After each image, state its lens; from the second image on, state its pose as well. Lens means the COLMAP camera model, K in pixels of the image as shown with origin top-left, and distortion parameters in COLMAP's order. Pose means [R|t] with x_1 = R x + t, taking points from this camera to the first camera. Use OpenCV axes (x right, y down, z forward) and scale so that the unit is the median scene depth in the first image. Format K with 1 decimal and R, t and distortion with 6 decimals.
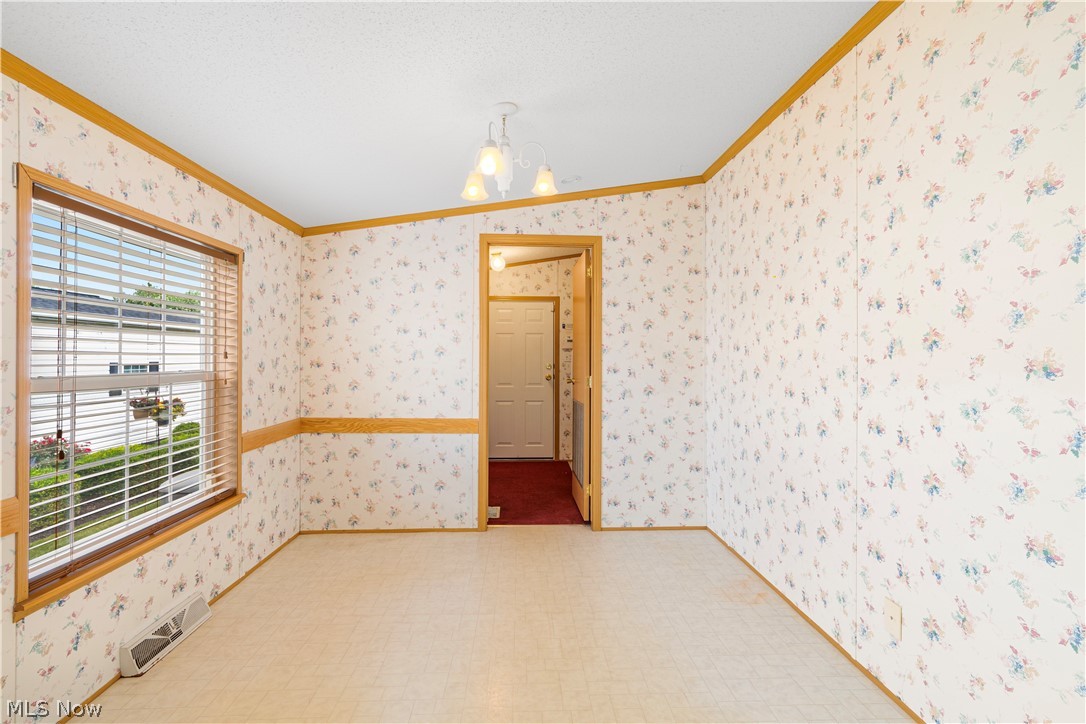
lens RADIAL K [[491.5, 0, 541.8], [0, 491.5, 355.0], [0, 0, 1]] dist [-0.002459, -0.000103]
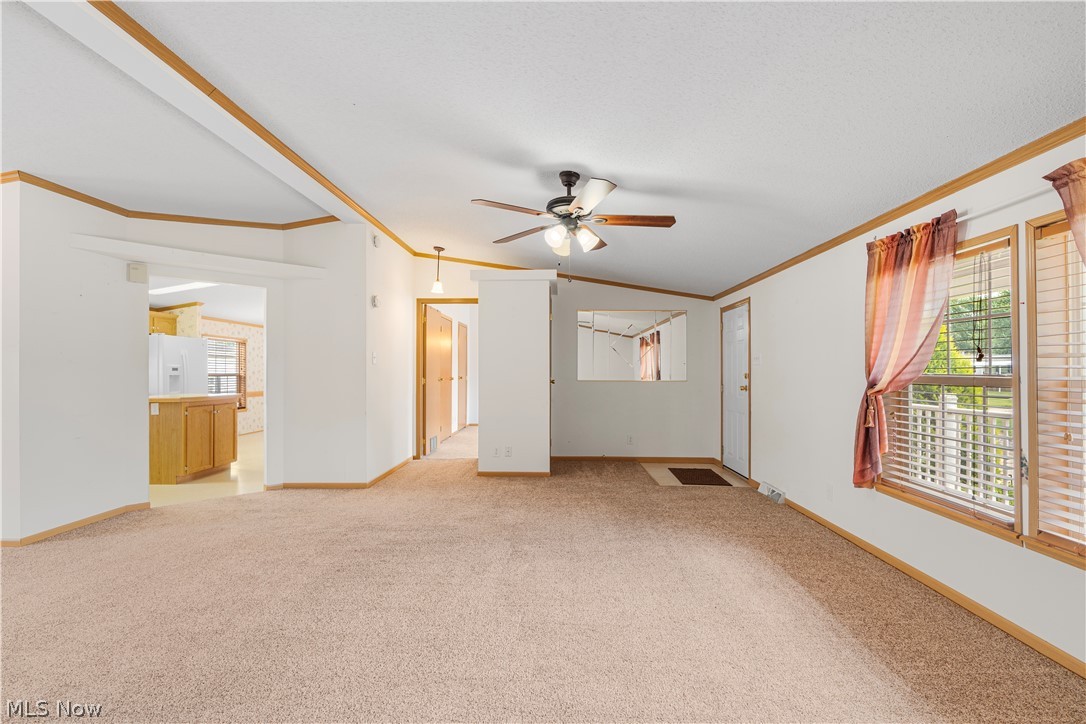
lens RADIAL K [[489.3, 0, 542.9], [0, 489.3, 370.1], [0, 0, 1]] dist [-0.001899, 0.000152]
pose [[0.996897, -0.010707, -0.077982, 1.386970], [0.010600, 0.999942, -0.001792, 0.028007], [0.077997, 0.000960, 0.996953, -1.814447]]
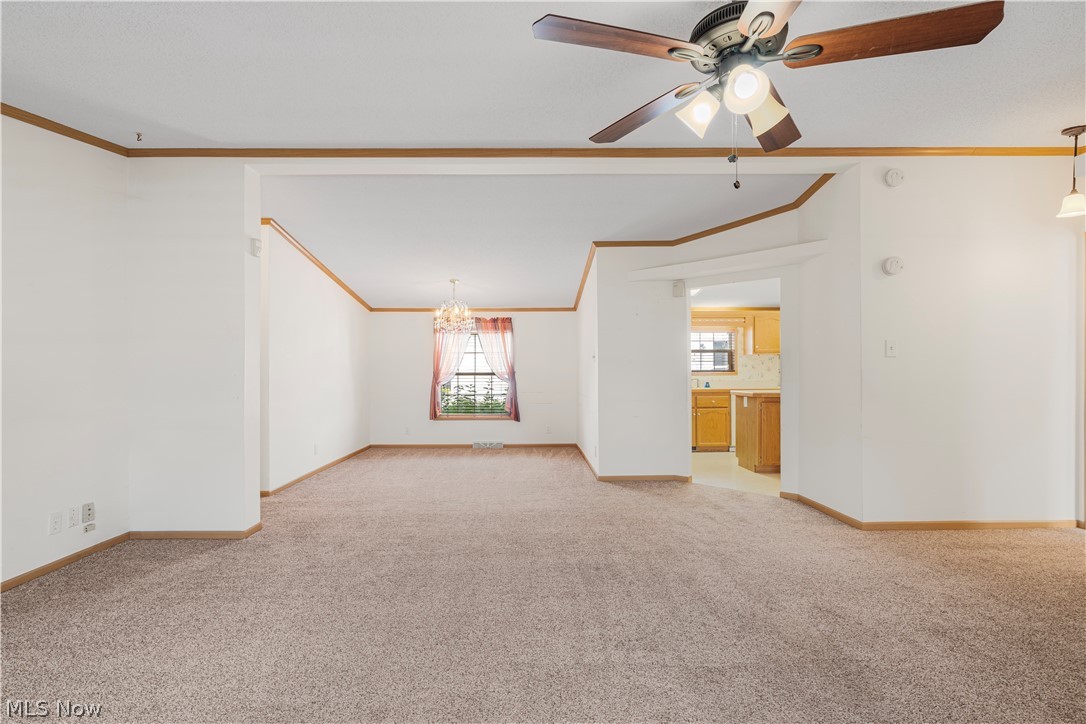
lens RADIAL K [[501.5, 0, 539.3], [0, 501.5, 374.8], [0, 0, 1]] dist [-0.002221, 0.000059]
pose [[-0.025622, 0.000728, -0.999671, 1.830509], [0.007160, 0.999974, 0.000544, 0.032225], [0.999646, -0.007144, -0.025627, -1.085834]]
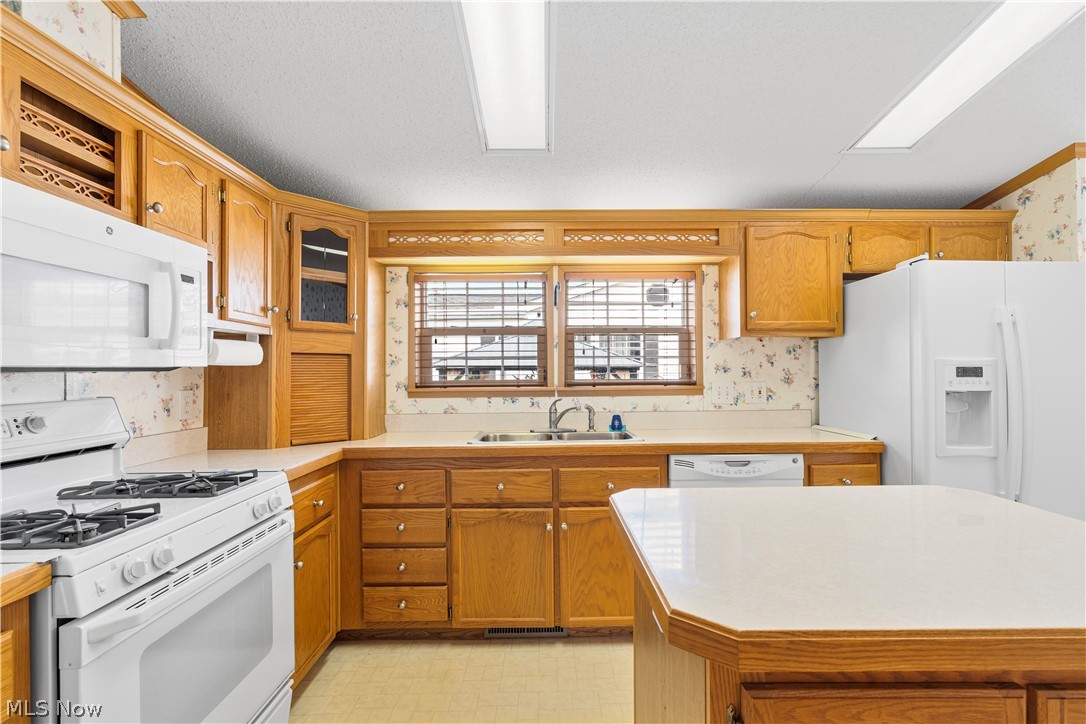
lens RADIAL K [[490.3, 0, 551.2], [0, 490.3, 366.4], [0, 0, 1]] dist [-0.002533, 0.000708]
pose [[-0.032595, -0.012718, -0.999388, 0.379466], [0.007396, 0.999889, -0.012966, 0.003571], [0.999441, -0.007814, -0.032498, -0.478754]]
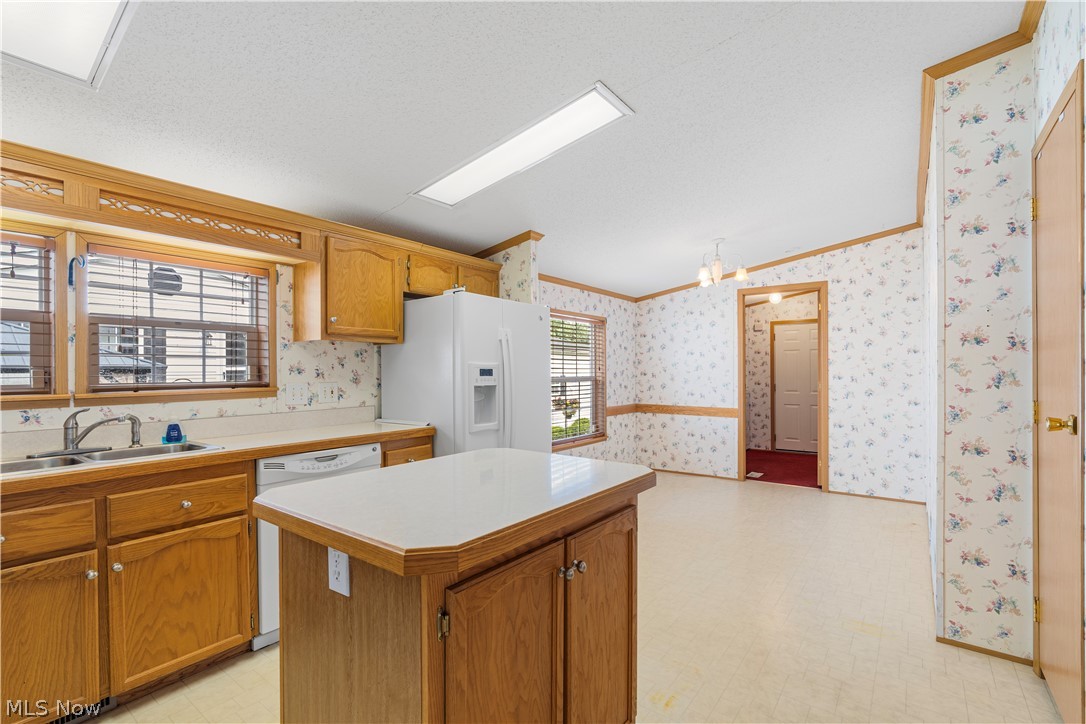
lens RADIAL K [[489.3, 0, 542.9], [0, 489.3, 370.1], [0, 0, 1]] dist [-0.001899, 0.000152]
pose [[0.763630, -0.008928, -0.645592, 0.402370], [0.010333, 0.999945, -0.001606, 0.004598], [0.645571, -0.005444, 0.763681, -0.581304]]
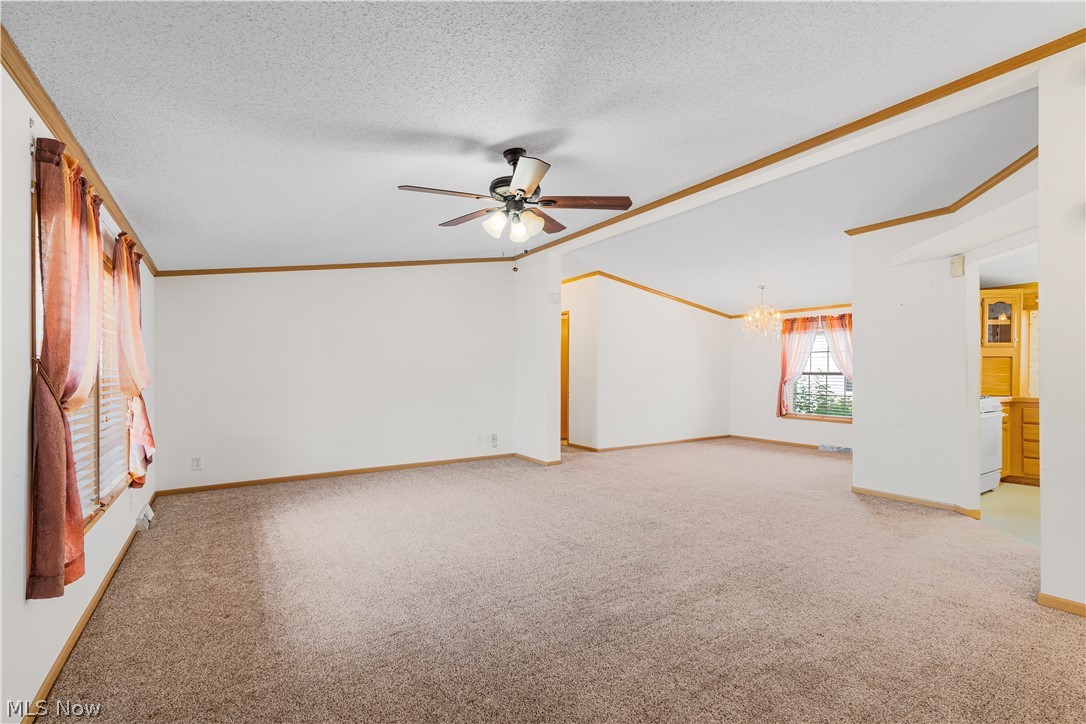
lens RADIAL K [[501.5, 0, 539.3], [0, 501.5, 374.8], [0, 0, 1]] dist [-0.002221, 0.000059]
pose [[-0.866411, -0.002364, -0.499327, 1.749671], [-0.002309, 0.999997, -0.000728, 0.035887], [0.499327, 0.000523, -0.866413, -0.172445]]
